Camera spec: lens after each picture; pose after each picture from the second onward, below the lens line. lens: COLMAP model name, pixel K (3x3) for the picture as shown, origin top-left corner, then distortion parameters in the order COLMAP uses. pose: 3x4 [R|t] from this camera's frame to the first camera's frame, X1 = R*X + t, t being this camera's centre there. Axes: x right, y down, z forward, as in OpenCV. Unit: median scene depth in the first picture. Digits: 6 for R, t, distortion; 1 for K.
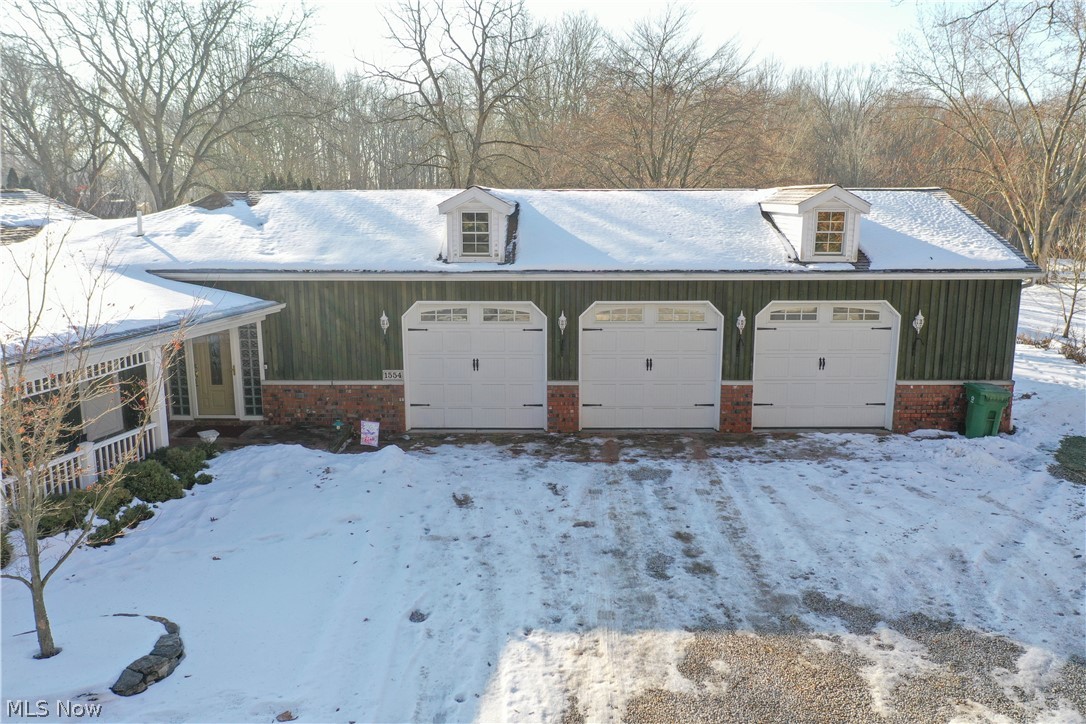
lens RADIAL K [[853.2, 0, 543.0], [0, 853.2, 362.0], [0, 0, 1]] dist [0.001956, -0.002842]
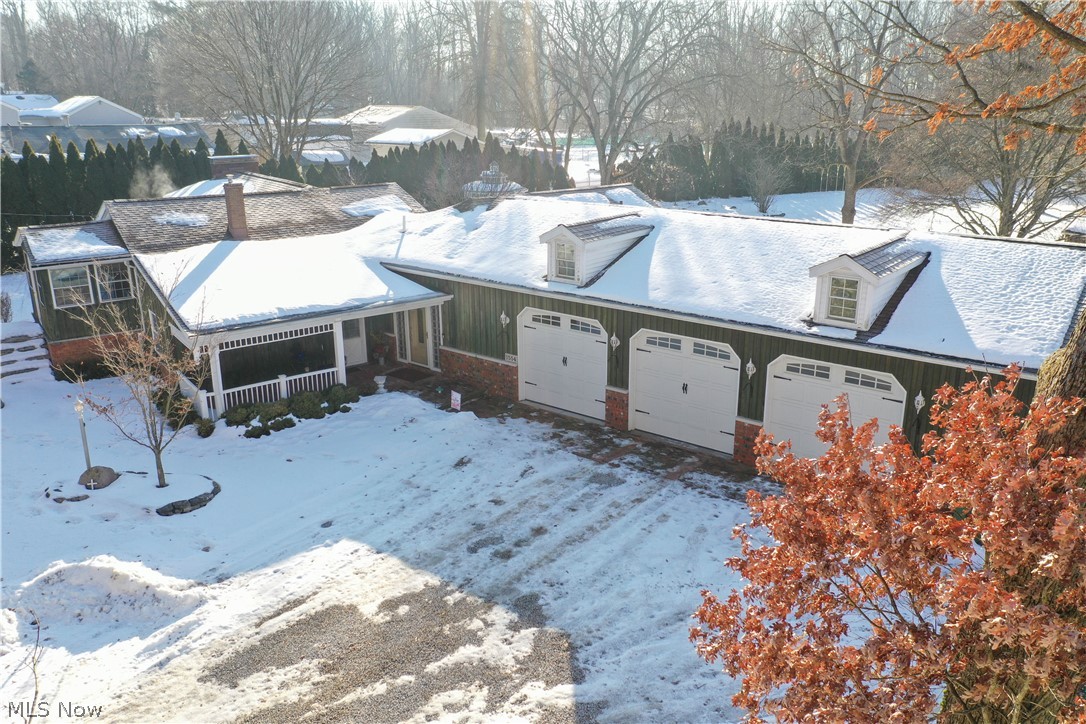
lens RADIAL K [[853.2, 0, 543.0], [0, 853.2, 362.0], [0, 0, 1]] dist [0.001956, -0.002842]
pose [[0.785879, 0.181050, -0.591282, 0.682880], [-0.116082, 0.982374, 0.146517, -0.188177], [0.607387, -0.046507, 0.793044, -0.030053]]
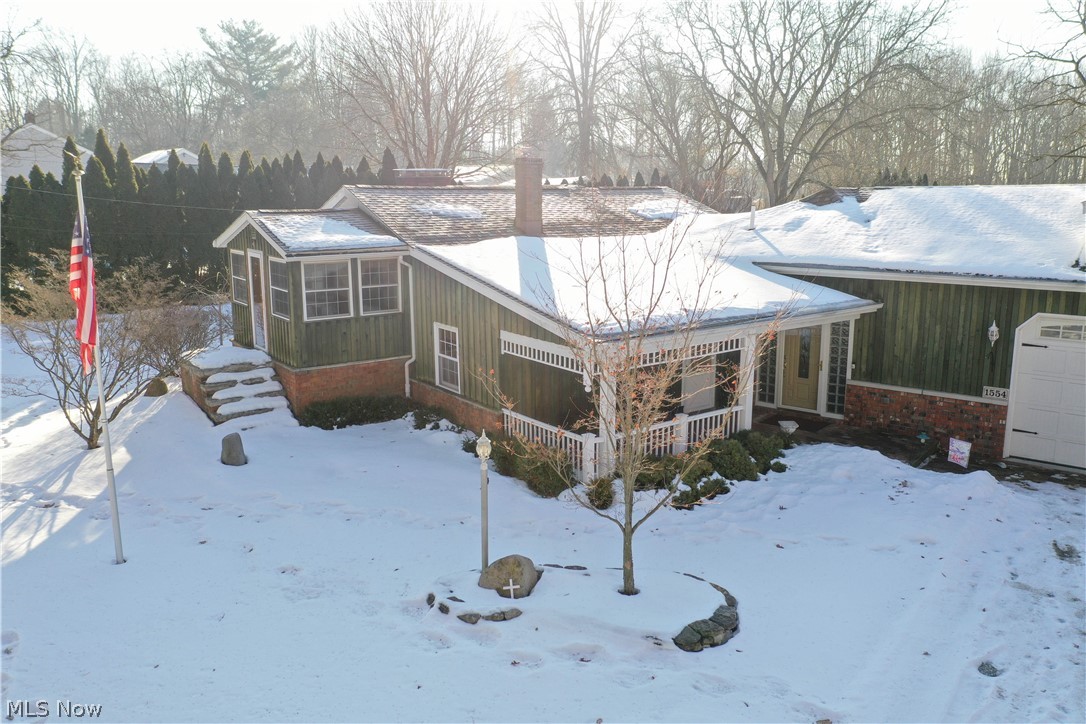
lens RADIAL K [[853.2, 0, 543.0], [0, 853.2, 362.0], [0, 0, 1]] dist [0.001956, -0.002842]
pose [[0.780874, 0.121212, -0.612816, -0.003226], [-0.118897, 0.991900, 0.044690, -0.000669], [0.613270, 0.037965, 0.788961, 0.007555]]
